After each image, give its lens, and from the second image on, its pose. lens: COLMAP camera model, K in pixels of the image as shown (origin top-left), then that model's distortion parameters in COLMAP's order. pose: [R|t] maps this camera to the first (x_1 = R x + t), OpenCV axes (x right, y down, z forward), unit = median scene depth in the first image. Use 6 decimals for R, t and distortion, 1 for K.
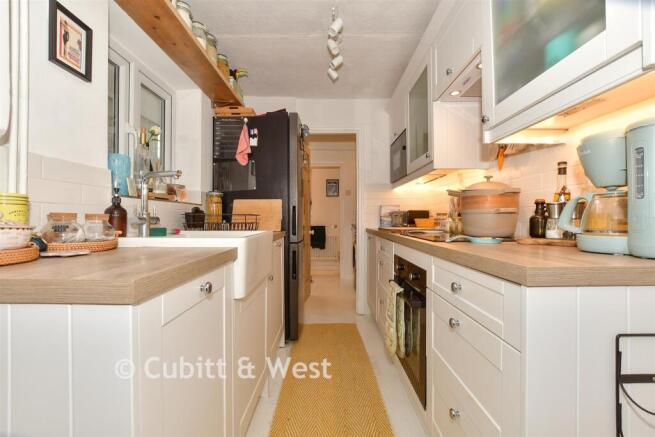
lens RADIAL K [[291.8, 0, 327.5], [0, 291.8, 218.5], [0, 0, 1]] dist [-0.000212, 0.000064]
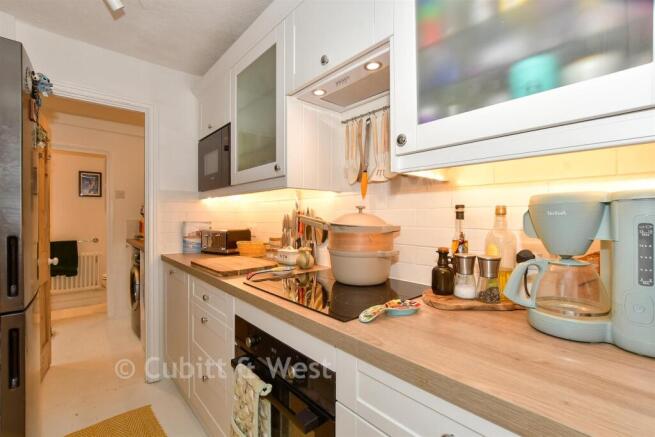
lens RADIAL K [[286.8, 0, 327.5], [0, 286.8, 218.5], [0, 0, 1]] dist [-0.029405, 0.000351]
pose [[0.738416, -0.001701, 0.674343, -0.034678], [-0.006924, 0.999925, 0.010104, -0.075507], [-0.674310, -0.012130, 0.738349, 0.300324]]
